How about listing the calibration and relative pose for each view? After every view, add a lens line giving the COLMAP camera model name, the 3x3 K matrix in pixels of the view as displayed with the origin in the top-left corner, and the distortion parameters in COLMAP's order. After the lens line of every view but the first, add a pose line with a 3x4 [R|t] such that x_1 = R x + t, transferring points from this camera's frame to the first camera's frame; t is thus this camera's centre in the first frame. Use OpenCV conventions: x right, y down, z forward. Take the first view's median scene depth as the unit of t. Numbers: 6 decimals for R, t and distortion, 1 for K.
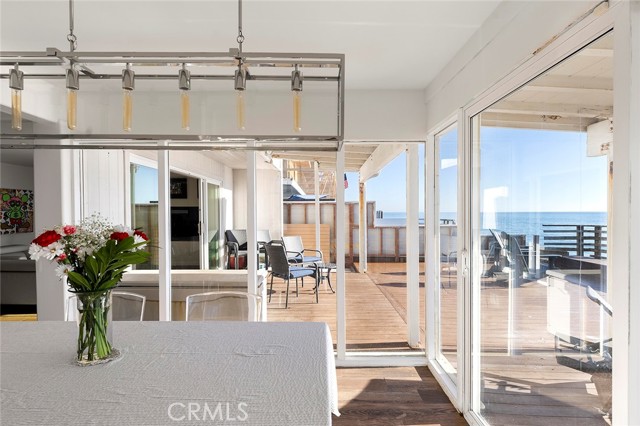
lens RADIAL K [[366.2, 0, 320.0], [0, 366.2, 213.0], [0, 0, 1]] dist [0.004148, 0.001425]
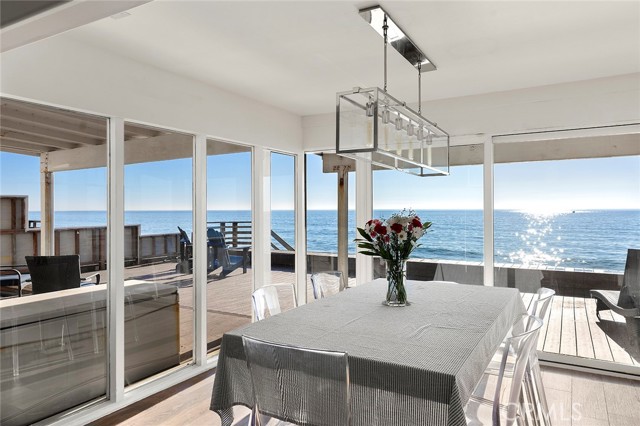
lens RADIAL K [[432.5, 0, 319.1], [0, 432.5, 210.8], [0, 0, 1]] dist [0.022966, 0.001429]
pose [[0.497528, -0.001363, 0.867447, -0.353799], [0.005499, 0.999984, -0.001583, 0.001694], [-0.867430, 0.005557, 0.497527, 0.065952]]
